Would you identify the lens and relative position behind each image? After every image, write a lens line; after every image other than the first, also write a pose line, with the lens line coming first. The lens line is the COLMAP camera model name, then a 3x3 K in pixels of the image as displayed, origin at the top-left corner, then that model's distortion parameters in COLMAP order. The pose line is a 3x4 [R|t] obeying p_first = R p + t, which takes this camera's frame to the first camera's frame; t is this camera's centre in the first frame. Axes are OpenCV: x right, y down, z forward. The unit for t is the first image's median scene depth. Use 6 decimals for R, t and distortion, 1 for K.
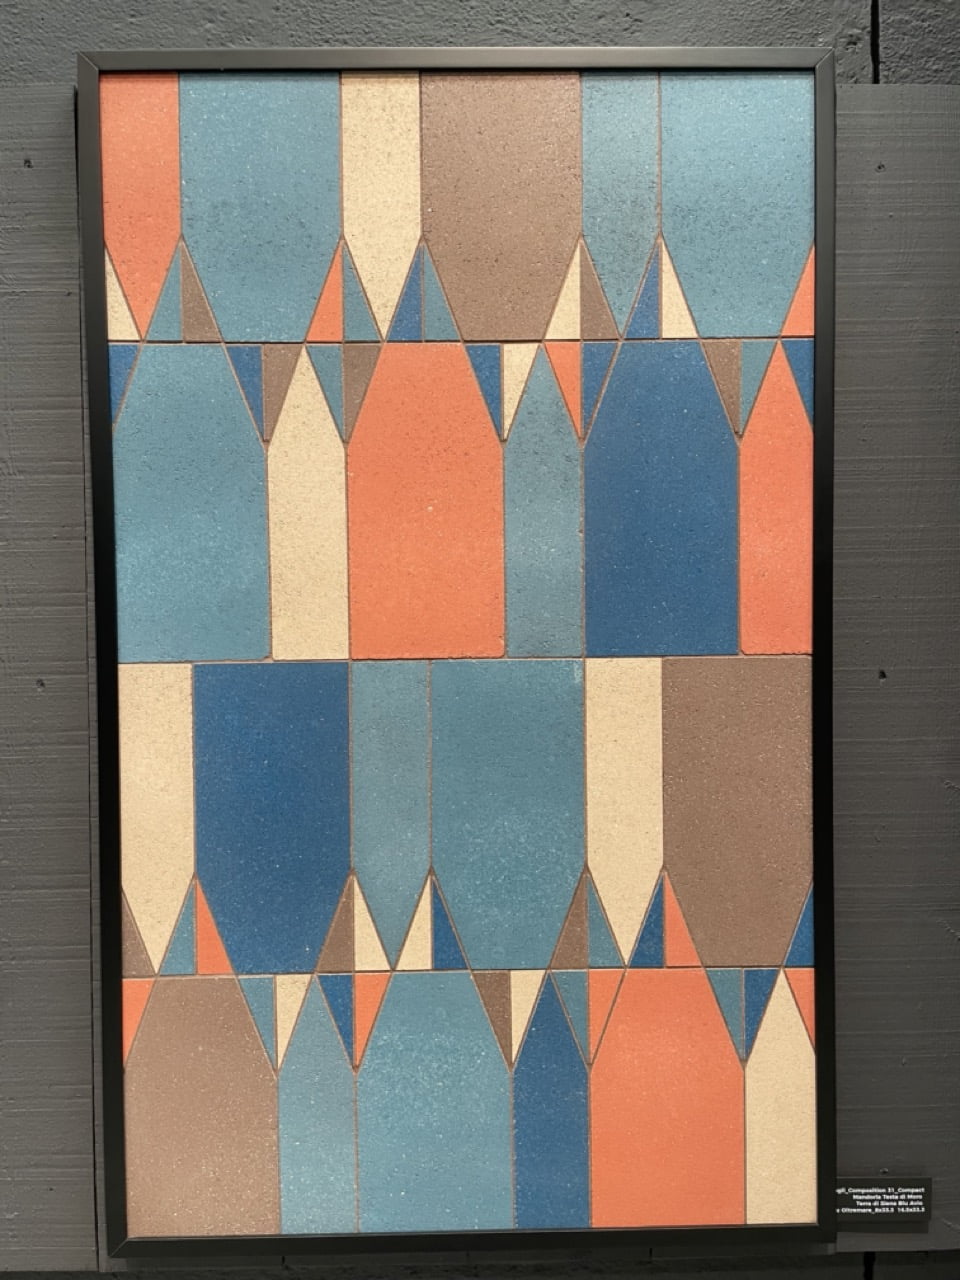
lens RADIAL K [[969.0, 0, 478.4], [0, 969.0, 643.6], [0, 0, 1]] dist [-0.001404, -0.023639]
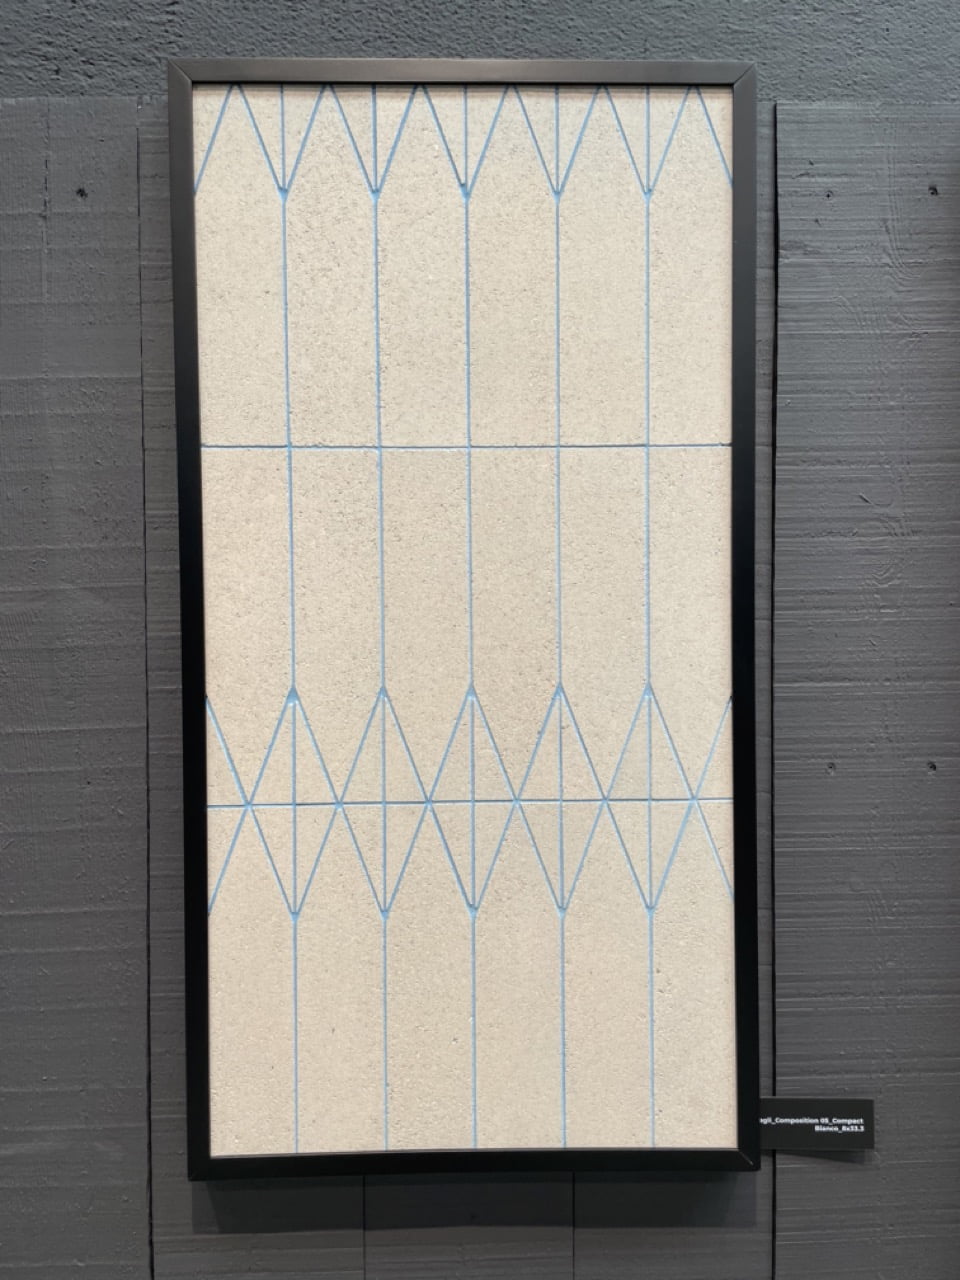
lens RADIAL K [[969.0, 0, 479.8], [0, 969.0, 636.8], [0, 0, 1]] dist [-0.001404, -0.023639]
pose [[0.999918, 0.005330, -0.011653, -0.863815], [-0.005378, 0.999977, -0.004096, -0.073541], [0.011631, 0.004159, 0.999924, 0.092810]]
